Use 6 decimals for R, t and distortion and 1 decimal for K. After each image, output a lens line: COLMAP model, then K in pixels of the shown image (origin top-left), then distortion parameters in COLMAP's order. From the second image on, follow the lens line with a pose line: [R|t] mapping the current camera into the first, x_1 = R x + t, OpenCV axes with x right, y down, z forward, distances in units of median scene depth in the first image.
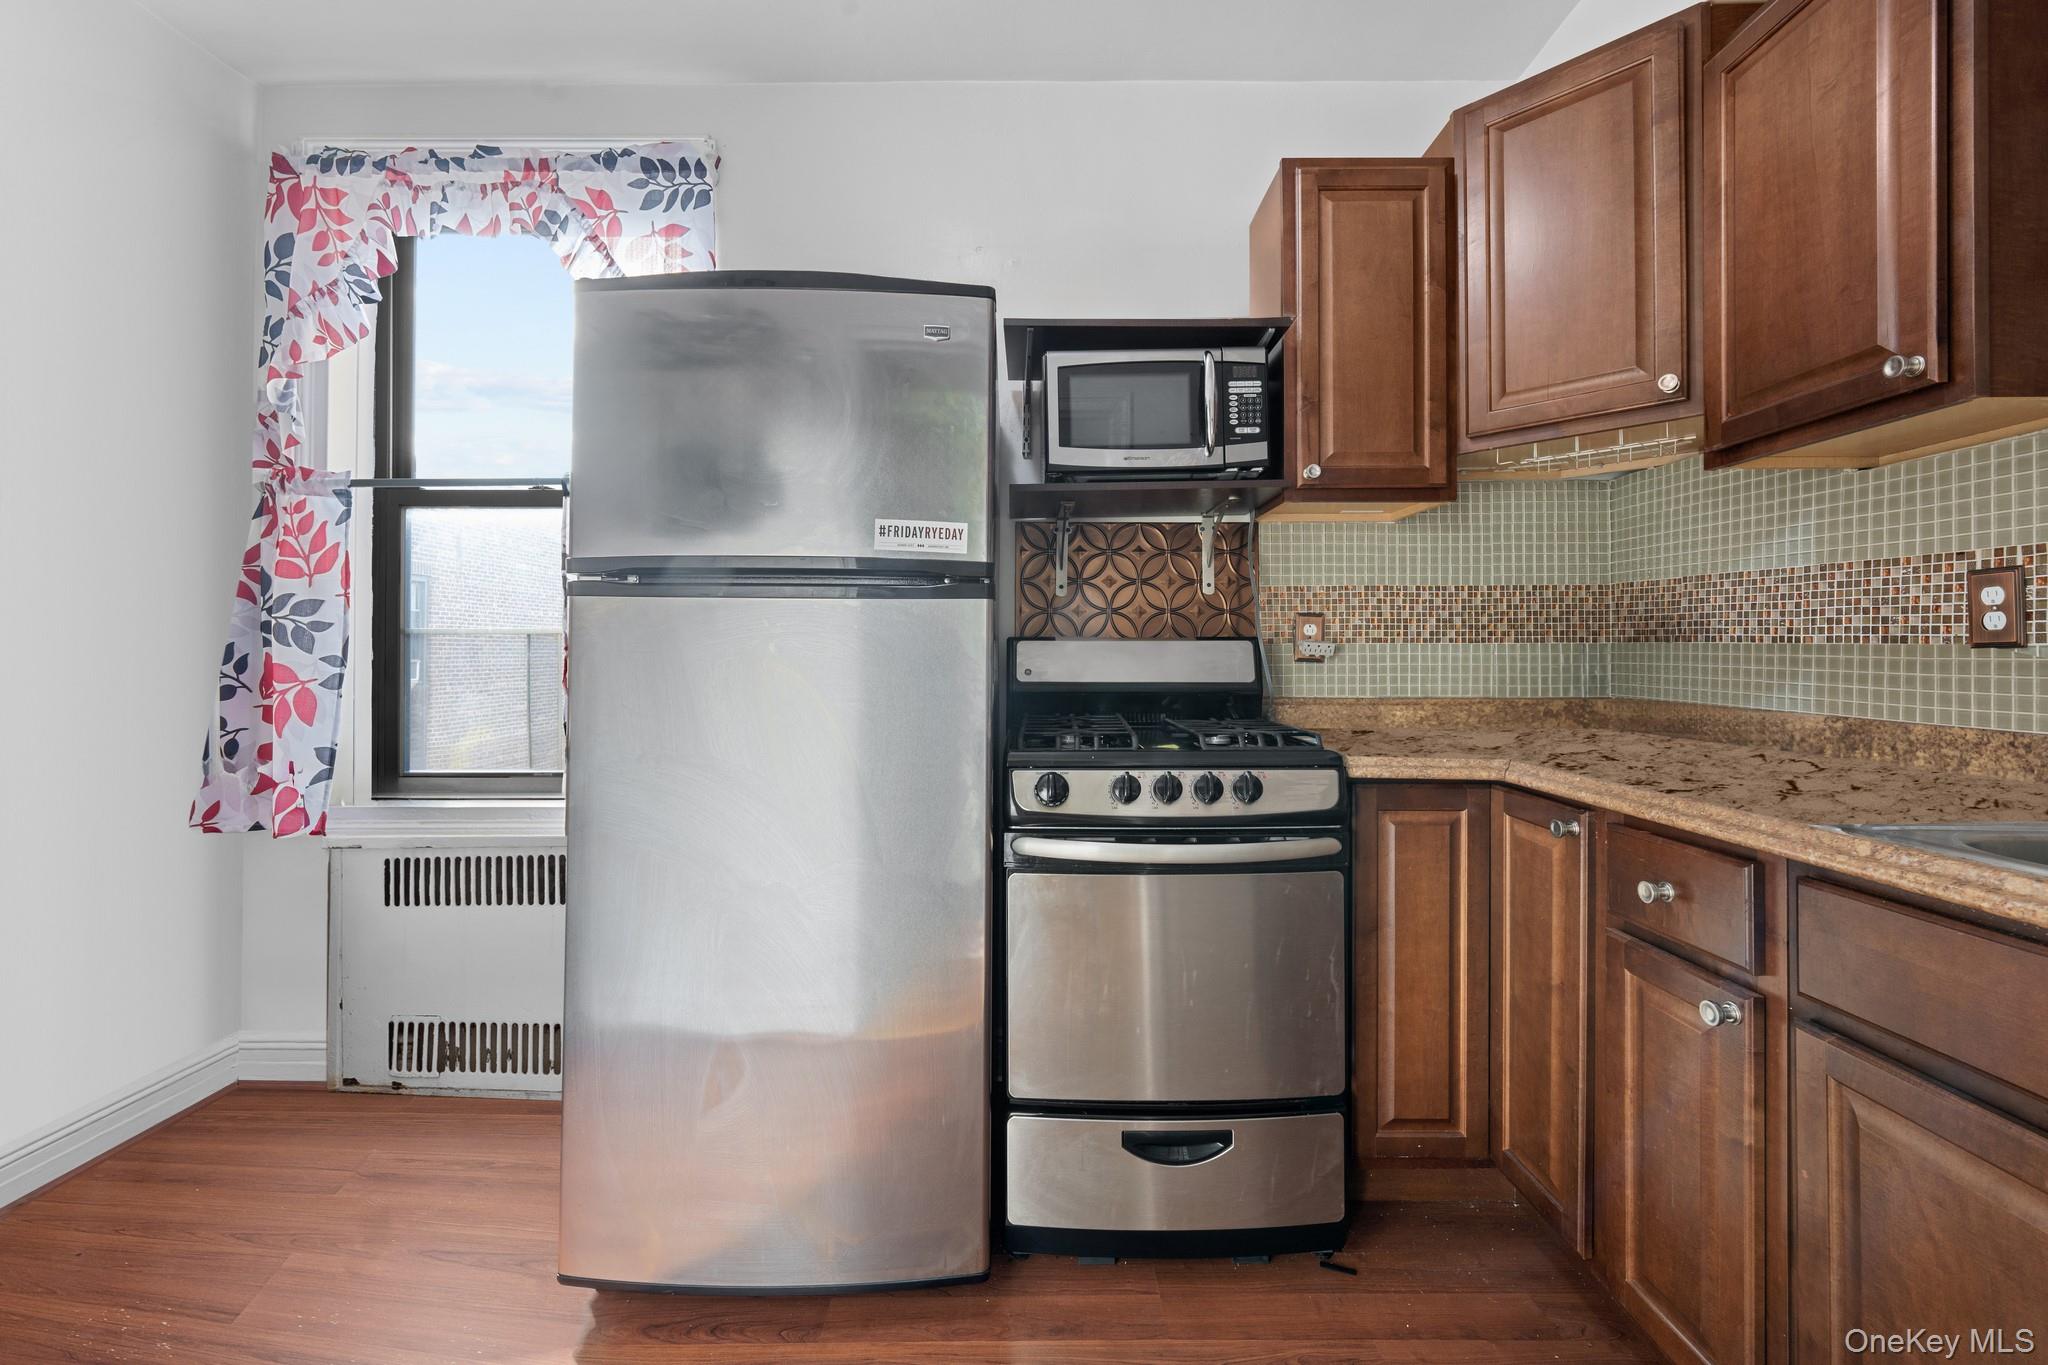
lens RADIAL K [[840.8, 0, 1024.8], [0, 840.8, 645.2], [0, 0, 1]] dist [-0.000475, -0.000269]
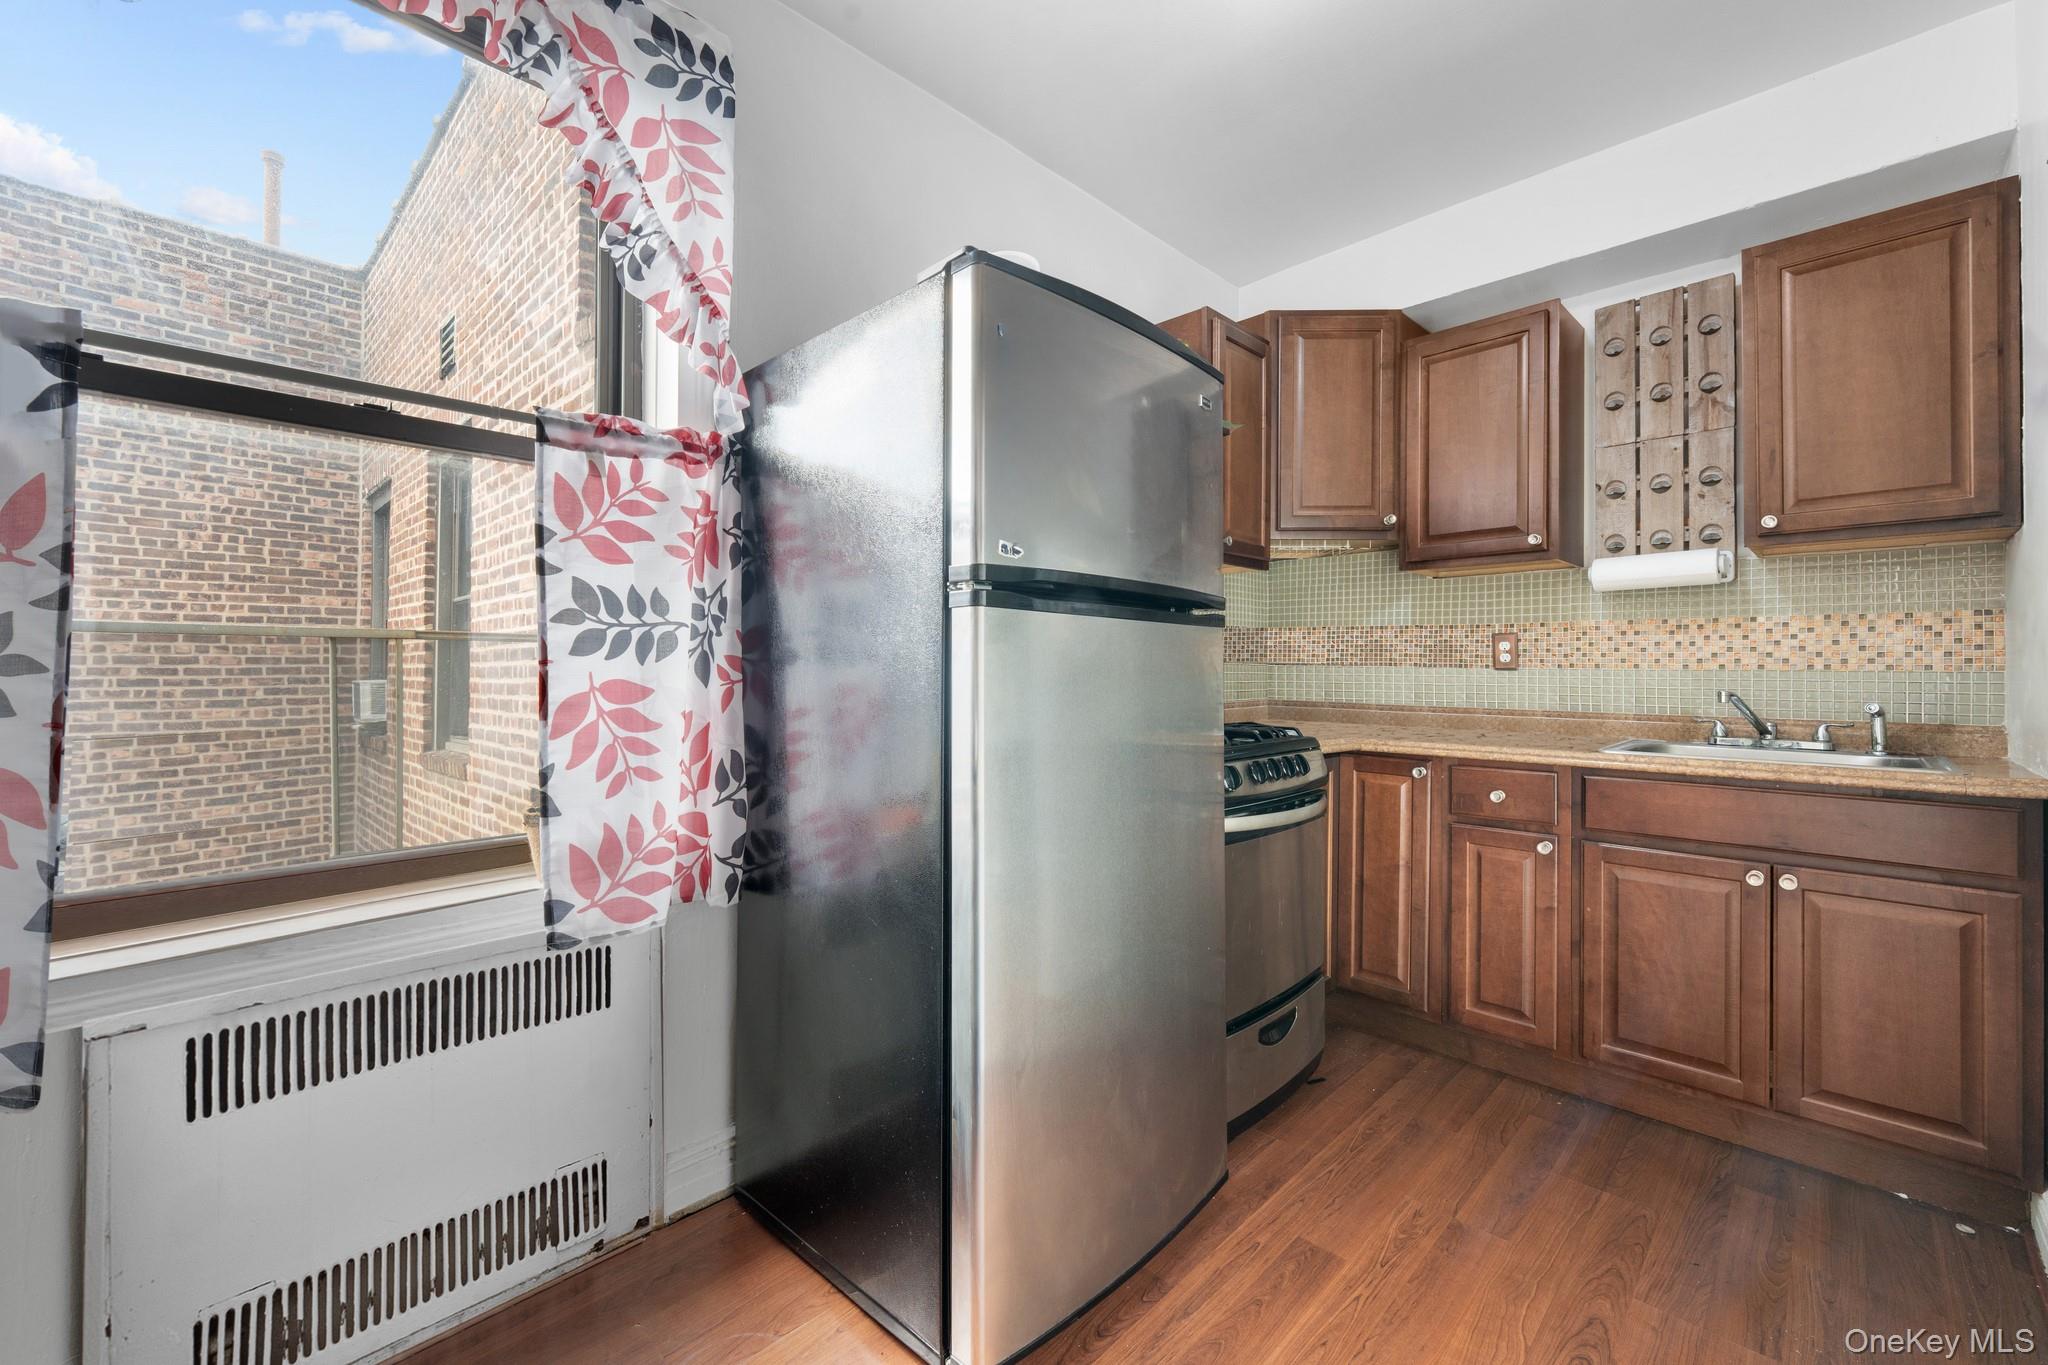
lens RADIAL K [[834.9, 0, 1020.6], [0, 834.9, 664.8], [0, 0, 1]] dist [-0.000179, -0.000014]
pose [[0.702956, 0.007618, 0.711192, -0.911509], [-0.010057, 0.999949, -0.000770, 0.001895], [-0.711162, -0.006611, 0.702997, 0.283084]]
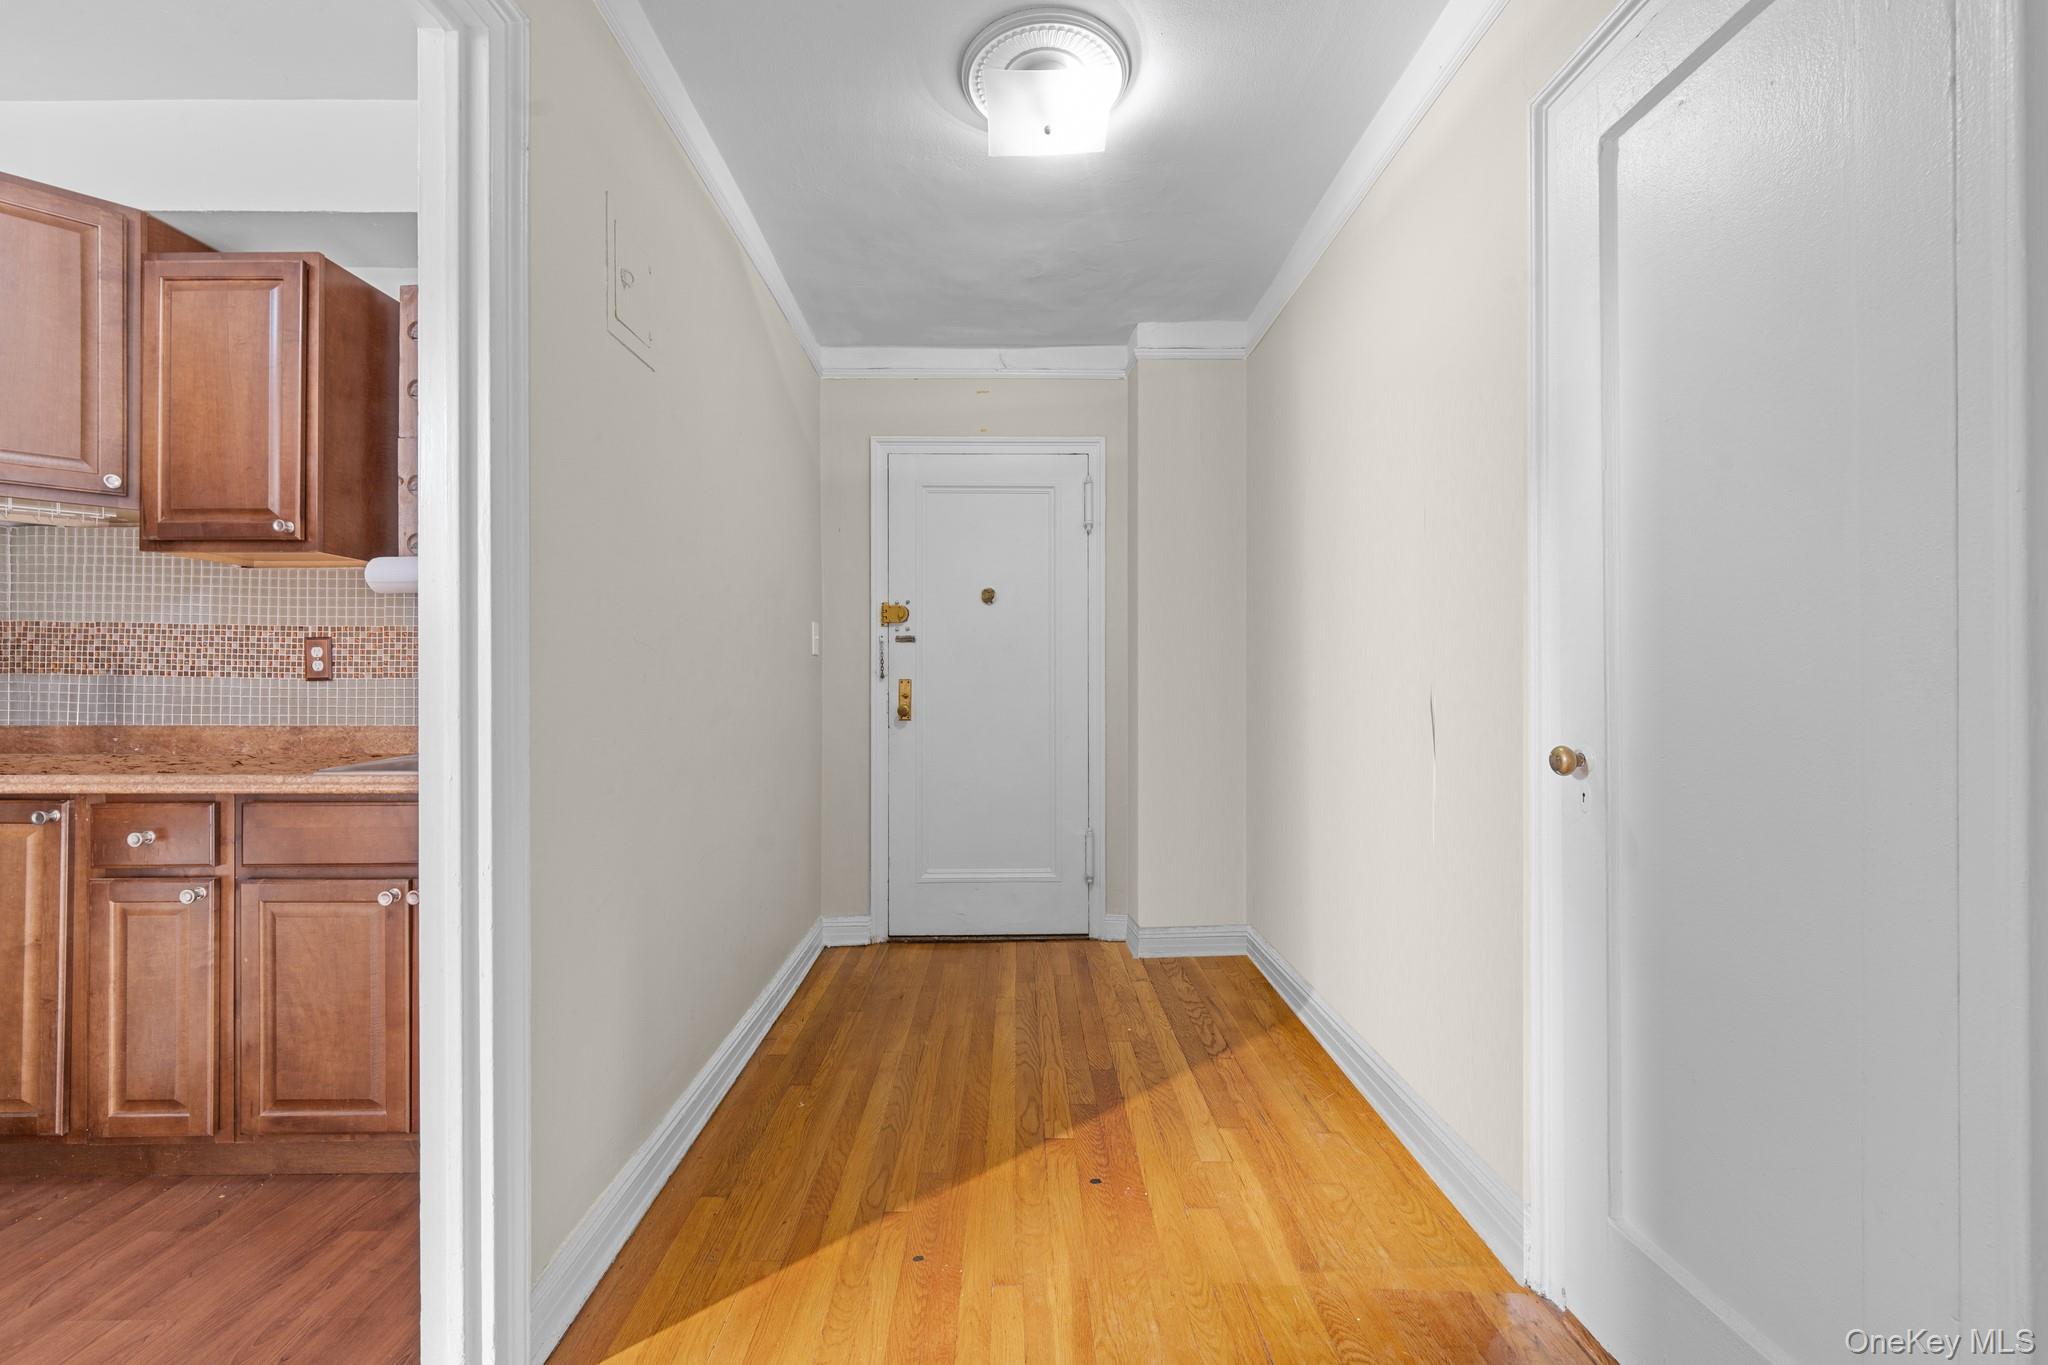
lens RADIAL K [[845.3, 0, 1024.0], [0, 845.3, 682.5], [0, 0, 1]] dist [-0.000078, 0.000278]
pose [[-0.021972, 0.001607, 0.999757, -0.543068], [-0.009015, 0.999958, -0.001806, -0.002242], [-0.999718, -0.009052, -0.021956, -0.376412]]
